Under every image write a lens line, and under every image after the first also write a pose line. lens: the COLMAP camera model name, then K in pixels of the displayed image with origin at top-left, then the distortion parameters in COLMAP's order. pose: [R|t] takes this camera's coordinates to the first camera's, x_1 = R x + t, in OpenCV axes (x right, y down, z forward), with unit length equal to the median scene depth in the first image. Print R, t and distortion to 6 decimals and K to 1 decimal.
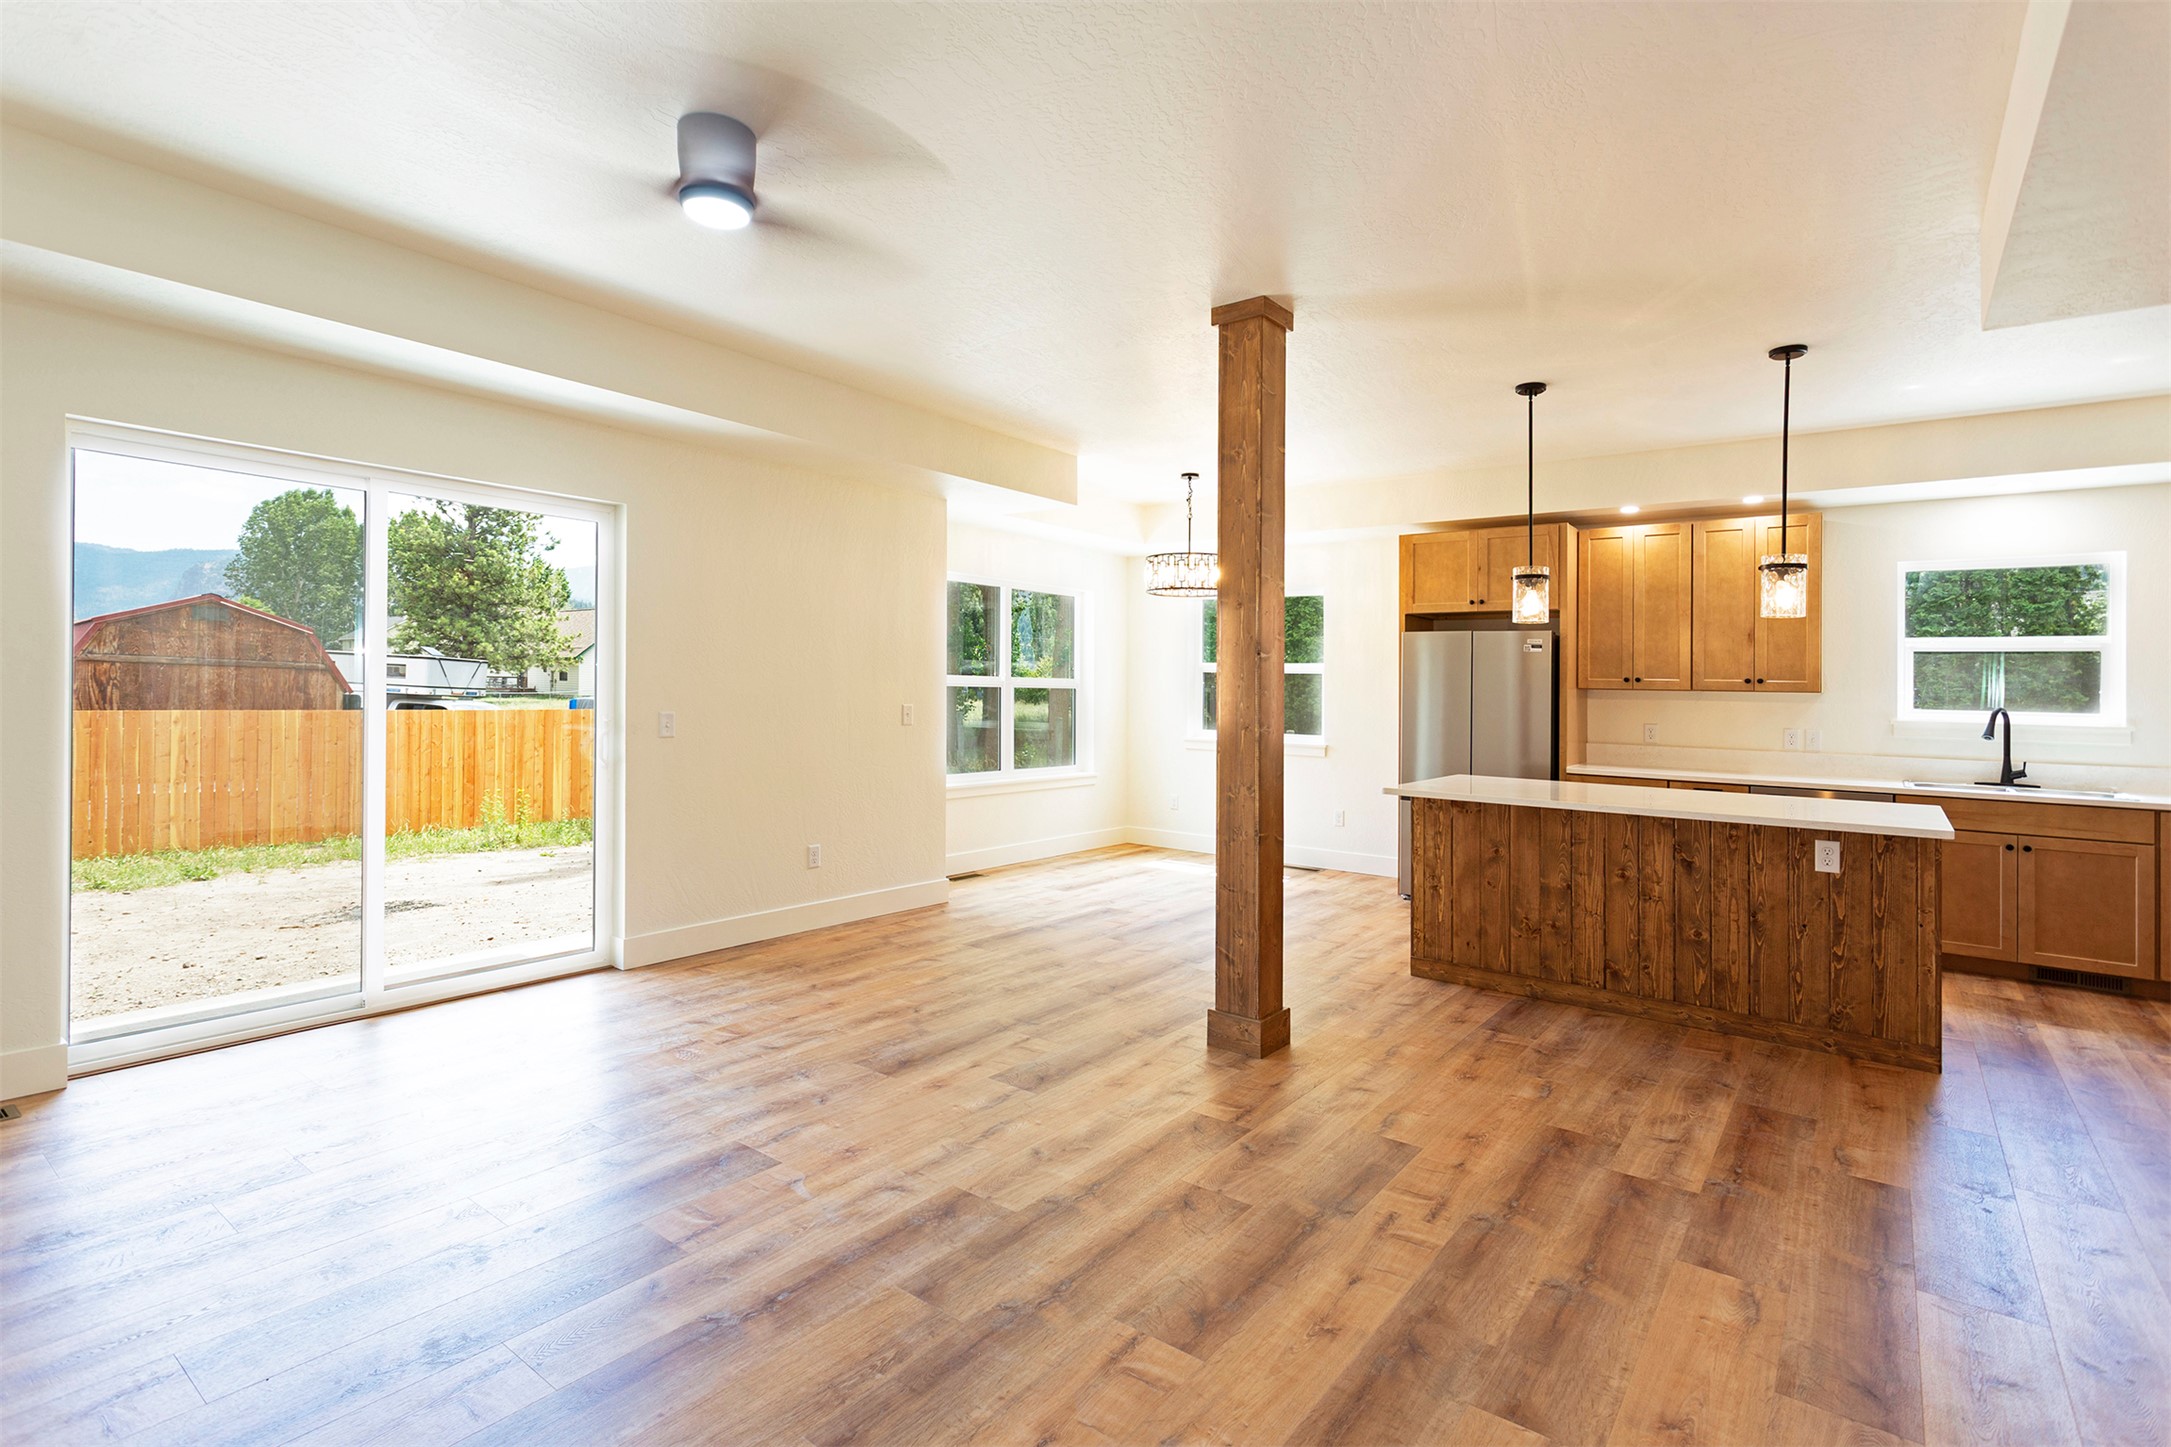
lens RADIAL K [[1012.6, 0, 1039.9], [0, 1012.6, 646.4], [0, 0, 1]] dist [0.000563, 0.000783]
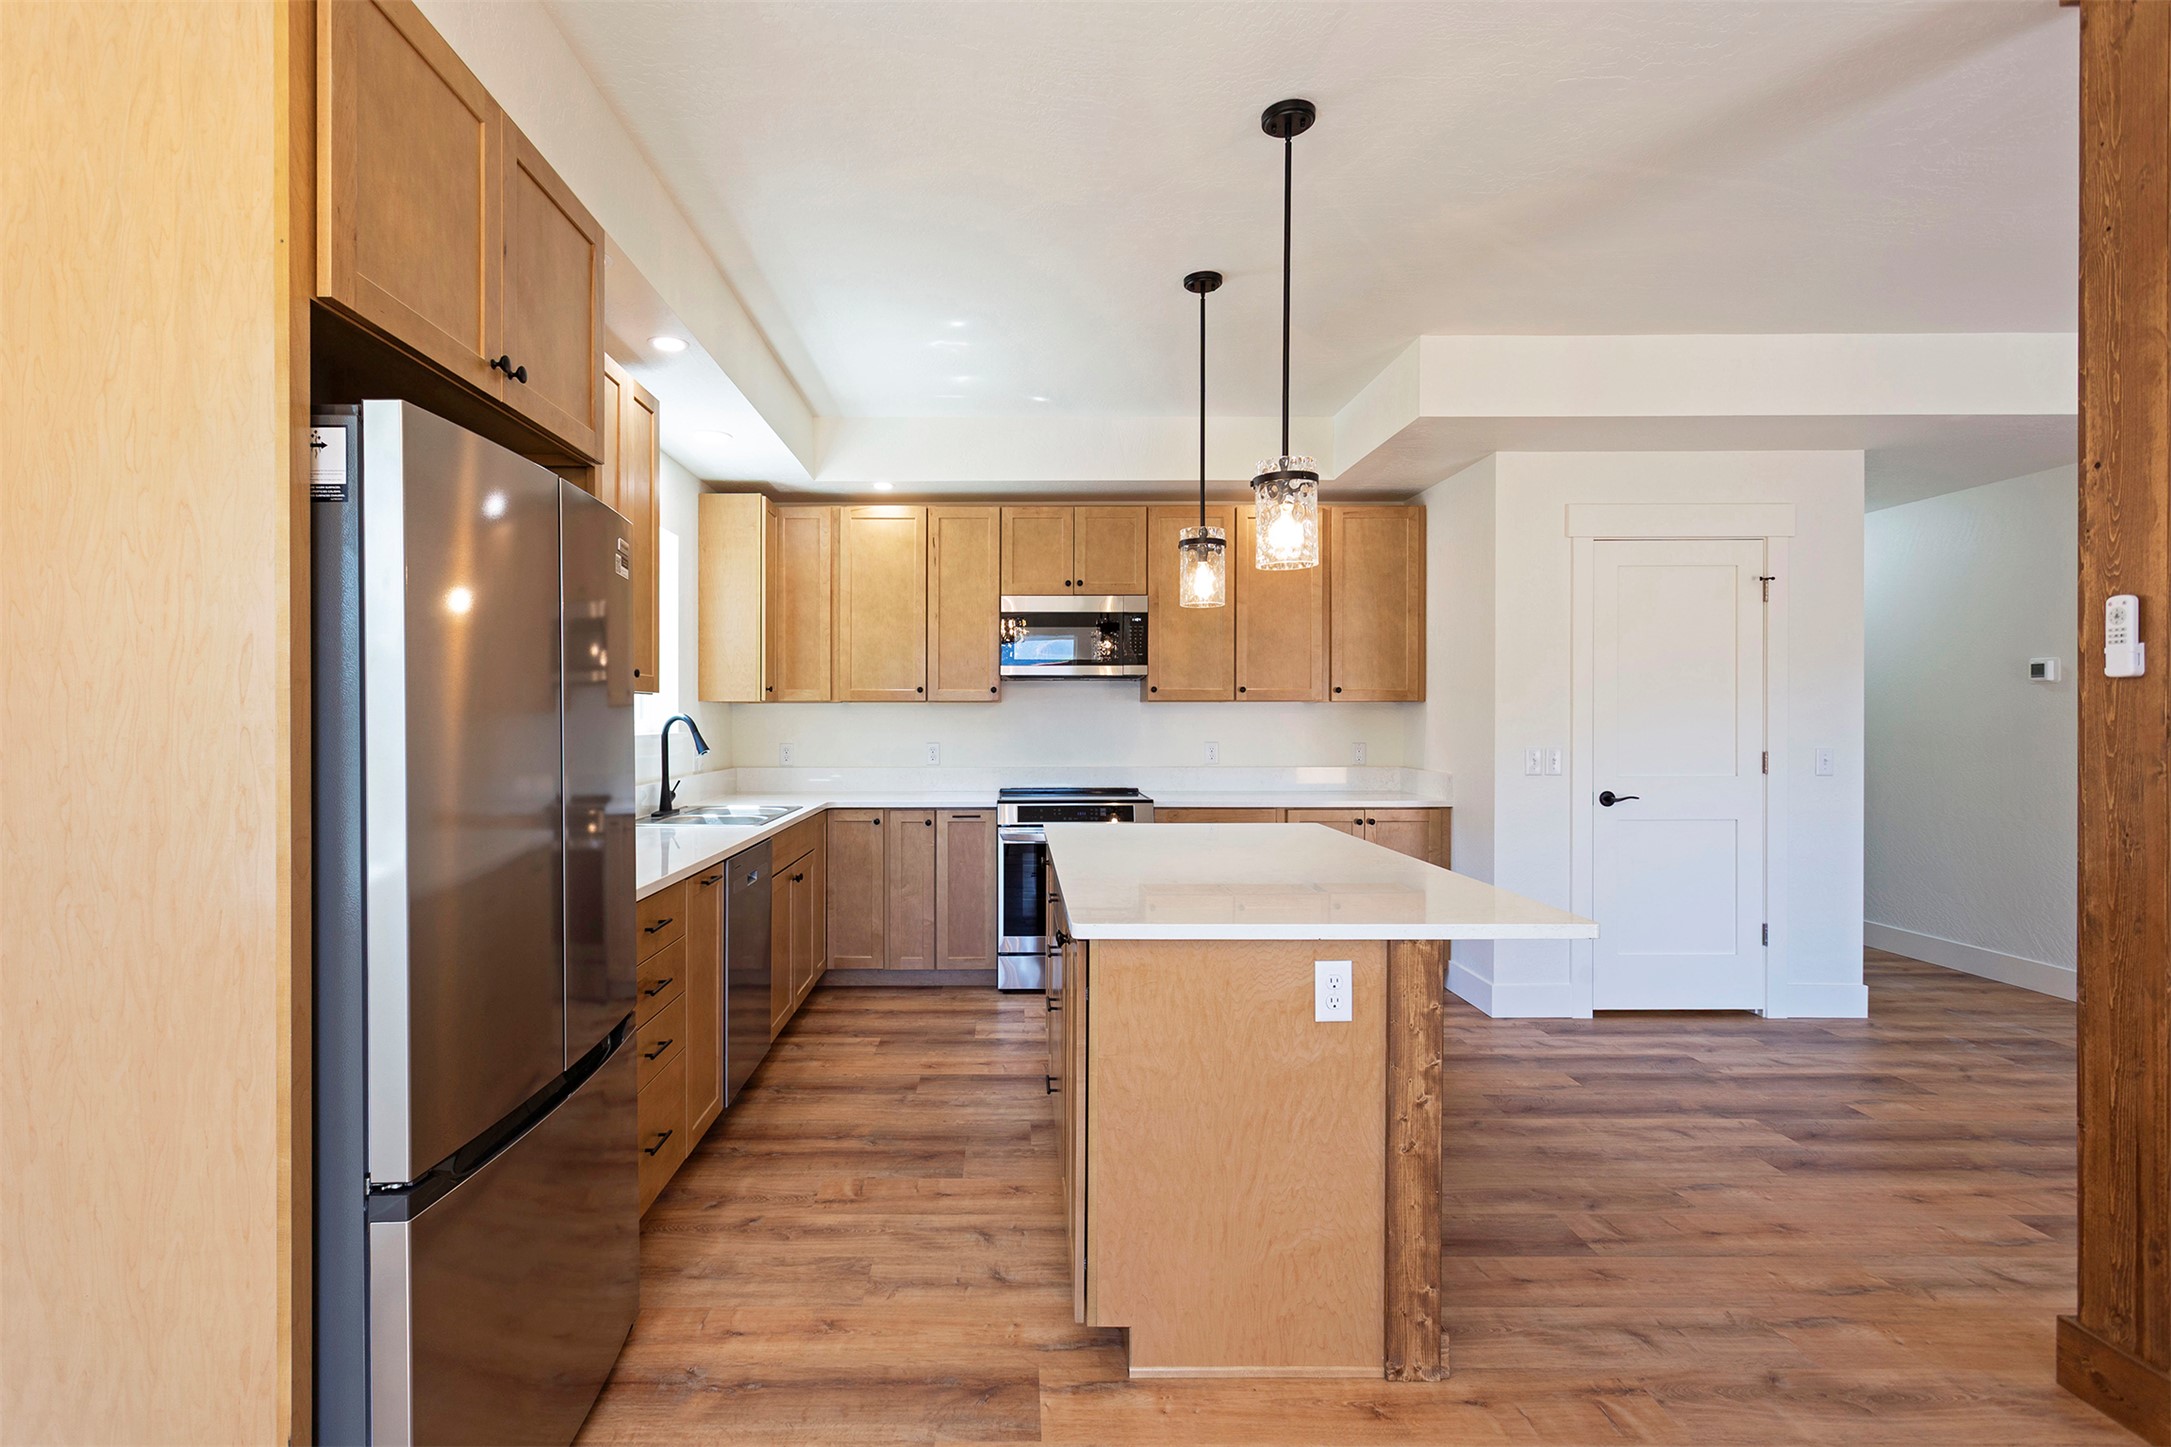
lens RADIAL K [[1105.7, 0, 1006.0], [0, 1105.7, 718.3], [0, 0, 1]] dist [0.000887, 0.000899]
pose [[-0.662963, -0.021452, 0.748345, 0.175079], [-0.042957, 0.999033, -0.009418, 0.074859], [-0.747419, -0.038390, -0.663243, 1.687793]]
